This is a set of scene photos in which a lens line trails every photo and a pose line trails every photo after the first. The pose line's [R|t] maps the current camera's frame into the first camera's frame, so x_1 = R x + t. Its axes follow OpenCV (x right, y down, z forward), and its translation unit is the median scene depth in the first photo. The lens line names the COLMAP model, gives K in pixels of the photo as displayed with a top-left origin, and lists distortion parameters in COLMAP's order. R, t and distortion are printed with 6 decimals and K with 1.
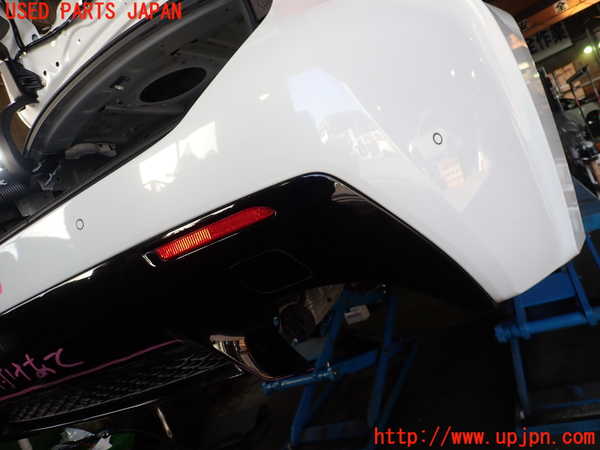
lens RADIAL K [[437.0, 0, 300.0], [0, 437.0, 225.0], [0, 0, 1]] dist [-0.003699, 0.001333]
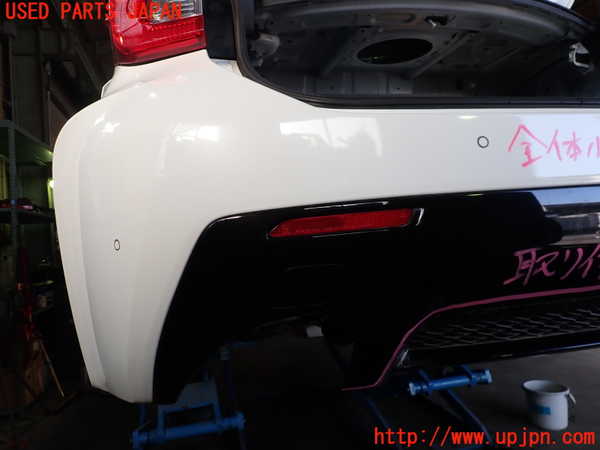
lens RADIAL K [[437.0, 0, 300.0], [0, 437.0, 225.0], [0, 0, 1]] dist [-0.003699, 0.001333]
pose [[0.695151, 0.364466, 0.619621, -0.821980], [-0.220259, 0.928476, -0.299029, 0.339763], [-0.684289, 0.071393, 0.725708, 0.433867]]
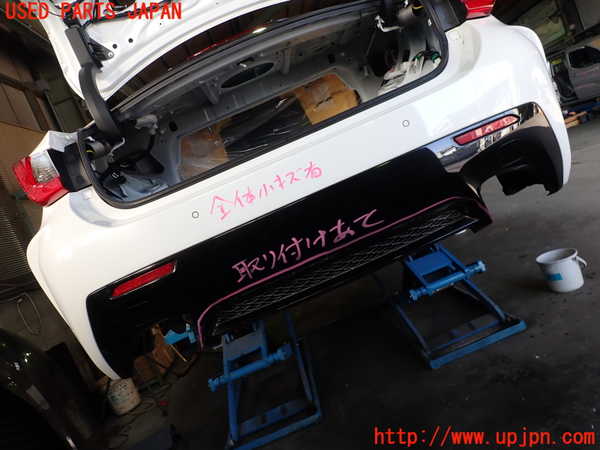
lens RADIAL K [[437.0, 0, 300.0], [0, 437.0, 225.0], [0, 0, 1]] dist [-0.003699, 0.001333]
pose [[0.877572, 0.009551, 0.479350, -0.685122], [0.053547, 0.991594, -0.117789, 0.228395], [-0.476446, 0.129036, 0.869683, -0.079138]]
